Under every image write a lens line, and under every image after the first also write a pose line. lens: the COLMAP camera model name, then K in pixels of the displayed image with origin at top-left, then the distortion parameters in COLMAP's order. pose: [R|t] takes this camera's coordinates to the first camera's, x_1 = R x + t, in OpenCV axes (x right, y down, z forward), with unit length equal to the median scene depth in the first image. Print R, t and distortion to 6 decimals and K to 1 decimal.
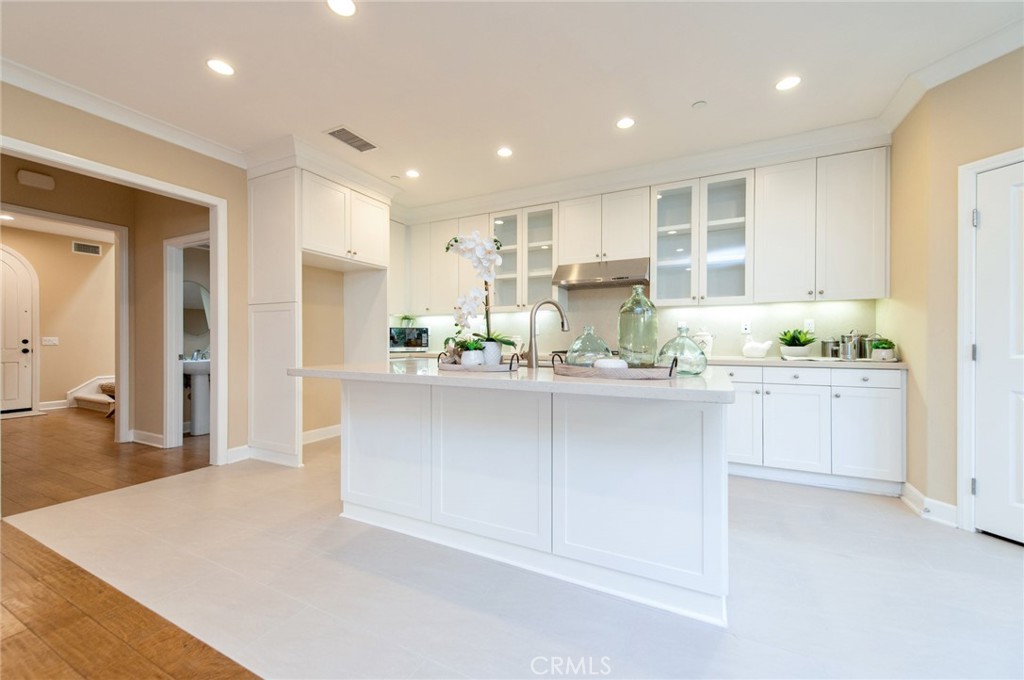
lens RADIAL K [[398.7, 0, 516.1], [0, 398.7, 341.7], [0, 0, 1]] dist [0.012278, -0.002635]
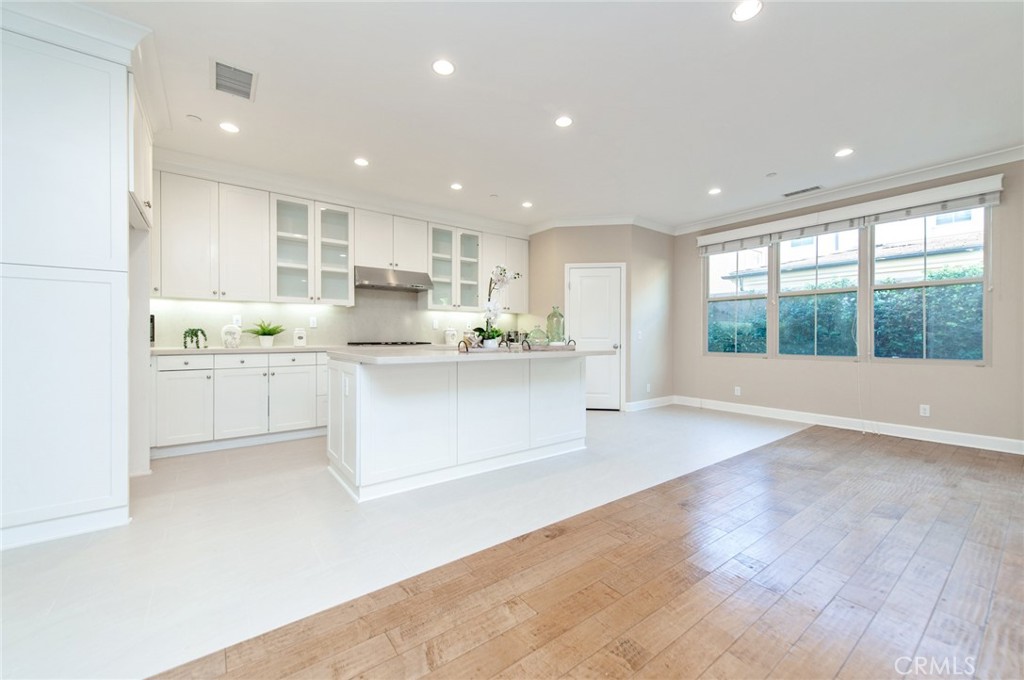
lens RADIAL K [[398.7, 0, 515.7], [0, 398.7, 336.0], [0, 0, 1]] dist [0.012278, -0.002635]
pose [[0.437727, 0.002141, 0.899105, -0.779897], [0.001672, 0.999993, -0.003196, 0.009890], [-0.899106, 0.002902, 0.437720, 0.129274]]
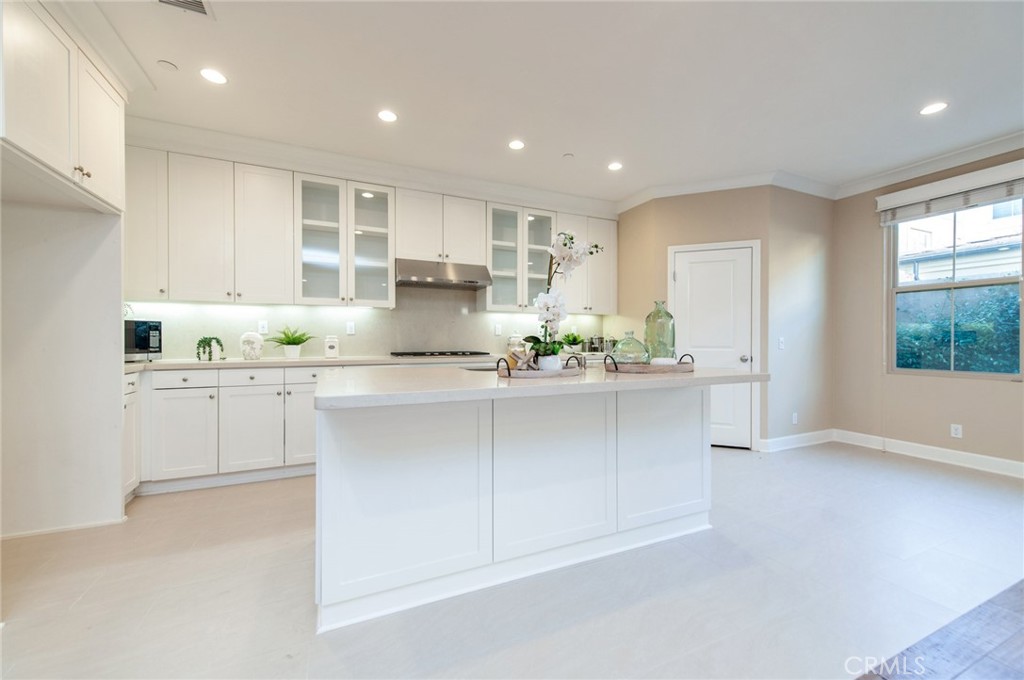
lens RADIAL K [[398.7, 0, 511.7], [0, 398.7, 340.2], [0, 0, 1]] dist [0.012278, -0.002635]
pose [[0.630907, 0.000445, 0.775858, -0.480122], [0.001418, 0.999998, -0.001727, -0.004435], [-0.775857, 0.002190, 0.630905, 0.257888]]
